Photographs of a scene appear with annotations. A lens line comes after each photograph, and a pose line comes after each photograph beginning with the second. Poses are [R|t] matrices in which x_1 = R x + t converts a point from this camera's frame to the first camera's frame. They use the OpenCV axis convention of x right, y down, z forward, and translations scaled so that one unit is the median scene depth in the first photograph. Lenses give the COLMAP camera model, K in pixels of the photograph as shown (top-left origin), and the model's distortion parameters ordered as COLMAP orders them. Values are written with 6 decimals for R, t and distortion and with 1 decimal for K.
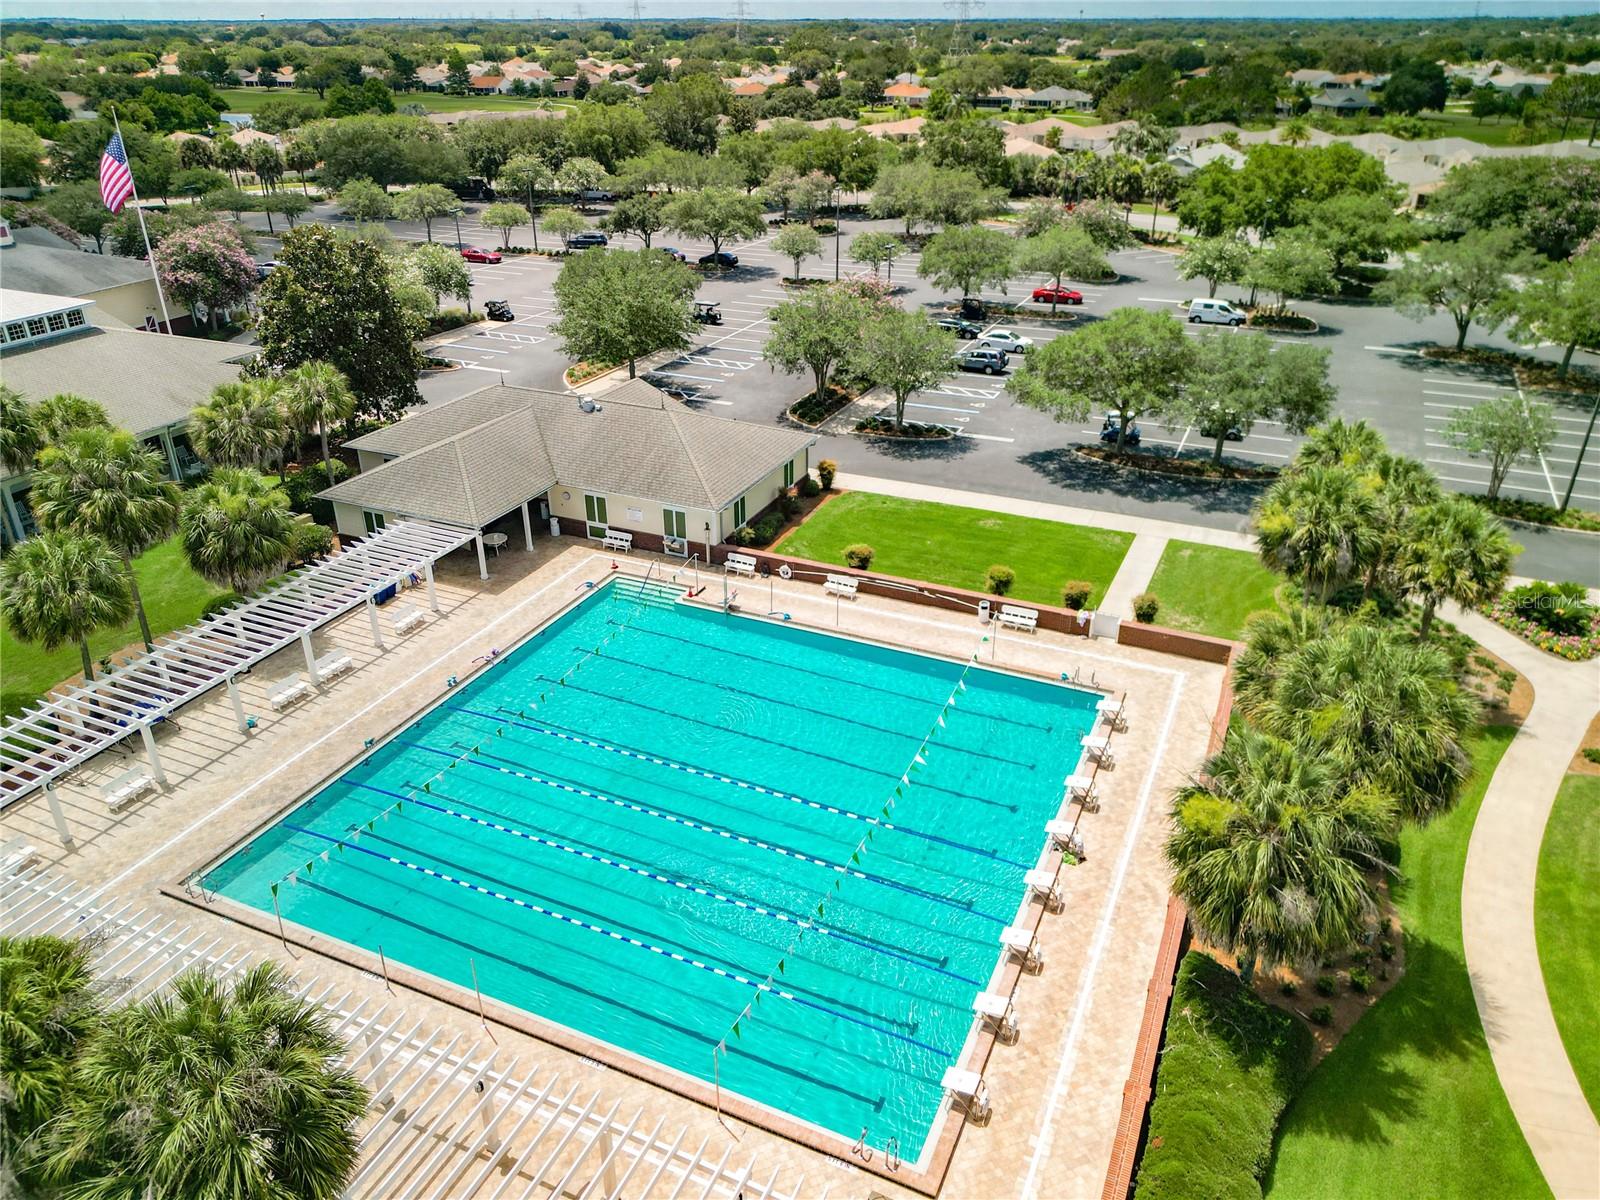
lens RADIAL K [[1124.4, 0, 800.0], [0, 1124.4, 600.0], [0, 0, 1]] dist [0.035721, -0.002420]
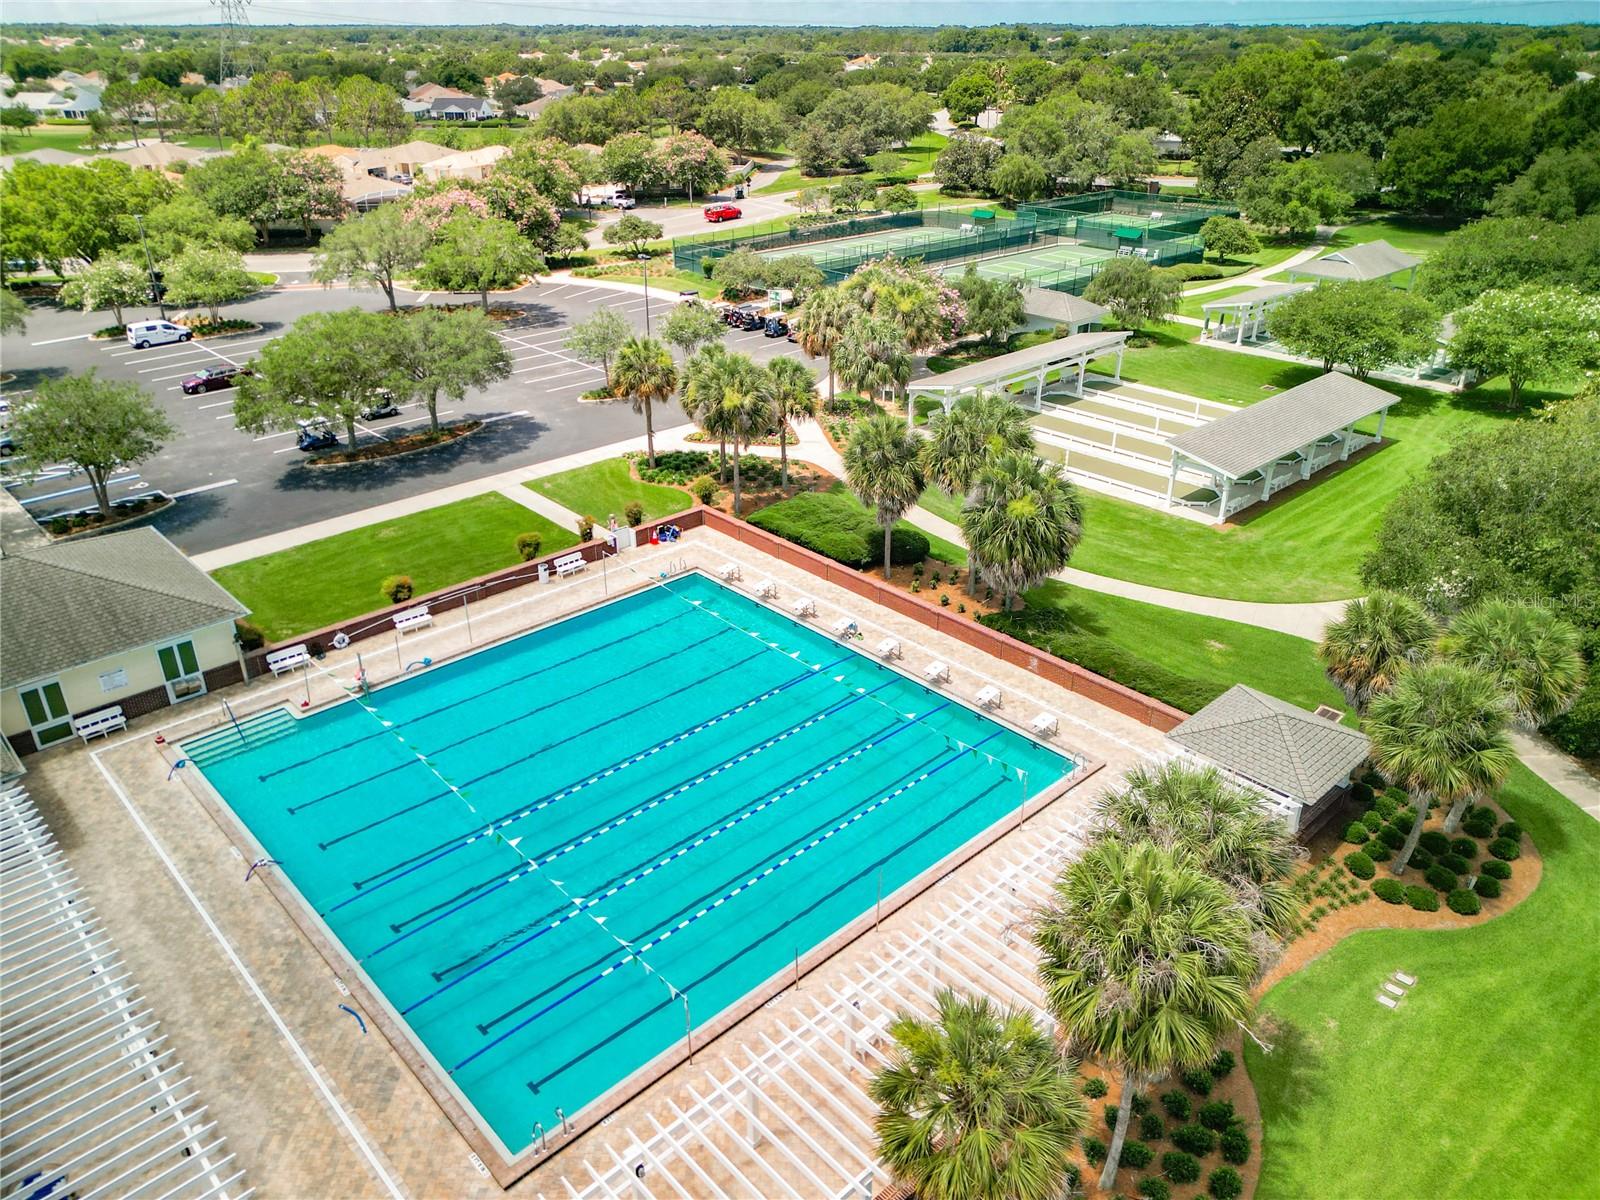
lens RADIAL K [[1093.0, 0, 799.5], [0, 1093.0, 663.0], [0, 0, 1]] dist [-0.004899, -0.003374]
pose [[0.369966, -0.458574, 0.807982, -0.592874], [0.412992, 0.860214, 0.299115, -0.119658], [-0.832204, 0.223028, 0.507637, 0.248795]]
